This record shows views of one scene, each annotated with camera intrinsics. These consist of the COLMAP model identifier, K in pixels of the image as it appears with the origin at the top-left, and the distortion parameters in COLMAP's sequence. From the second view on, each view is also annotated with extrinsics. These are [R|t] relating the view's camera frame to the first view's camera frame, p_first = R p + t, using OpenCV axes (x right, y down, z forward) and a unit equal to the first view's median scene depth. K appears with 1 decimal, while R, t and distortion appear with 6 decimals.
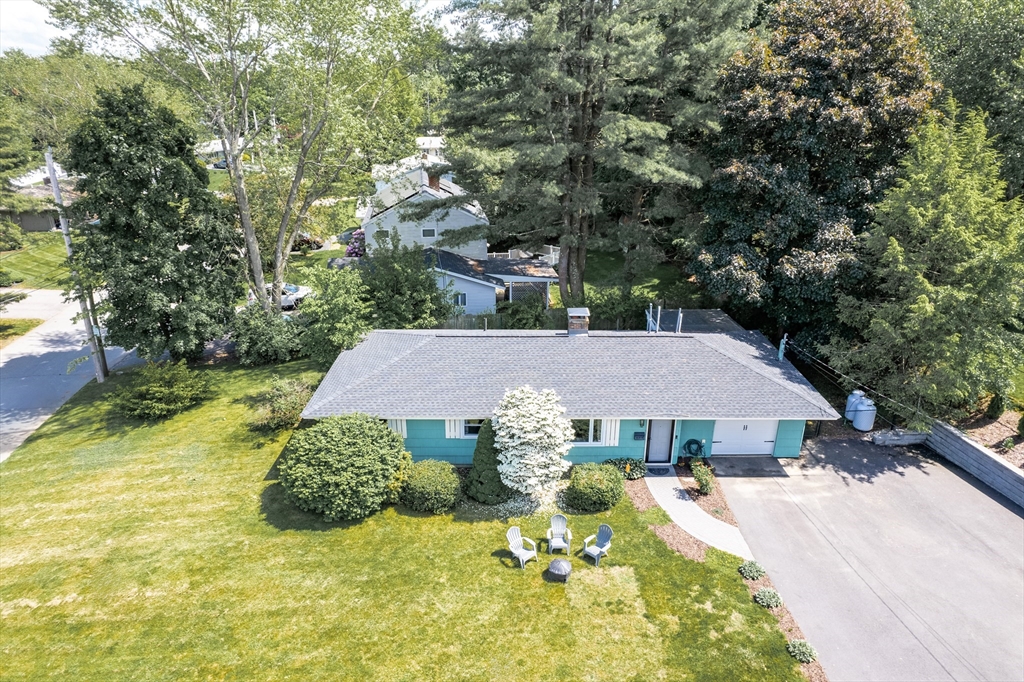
lens RADIAL K [[659.5, 0, 512.0], [0, 659.5, 341.0], [0, 0, 1]] dist [-0.087221, 0.079887]
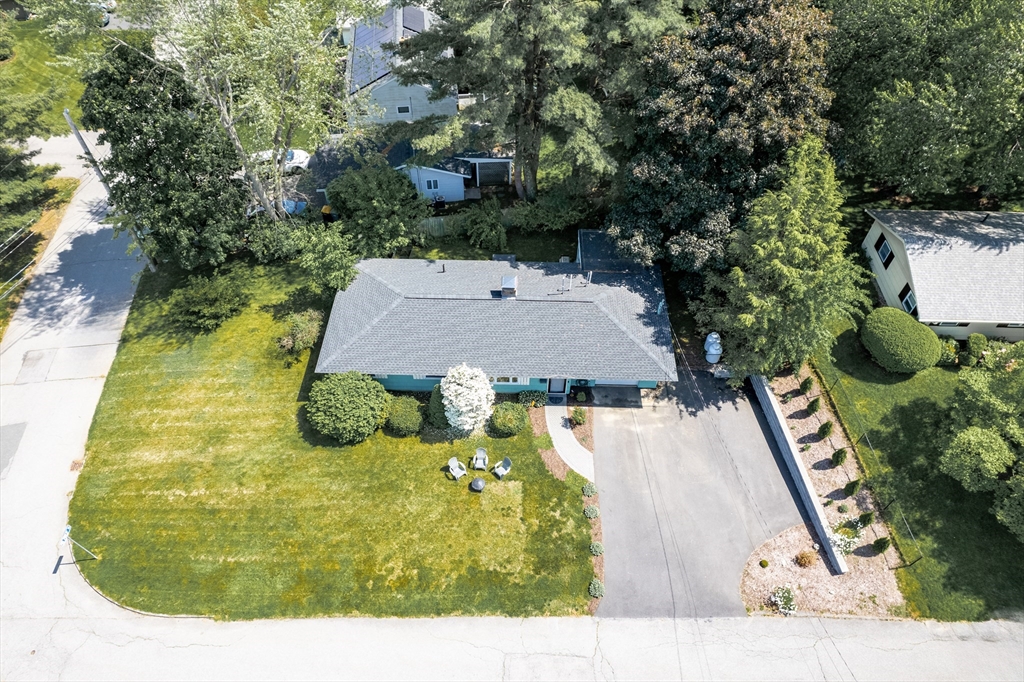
lens RADIAL K [[659.5, 0, 512.0], [0, 659.5, 341.0], [0, 0, 1]] dist [-0.087221, 0.079887]
pose [[0.999682, 0.022200, -0.011963, 0.154587], [-0.013498, 0.871742, 0.489779, -0.735421], [0.021301, -0.489461, 0.871765, -0.286644]]
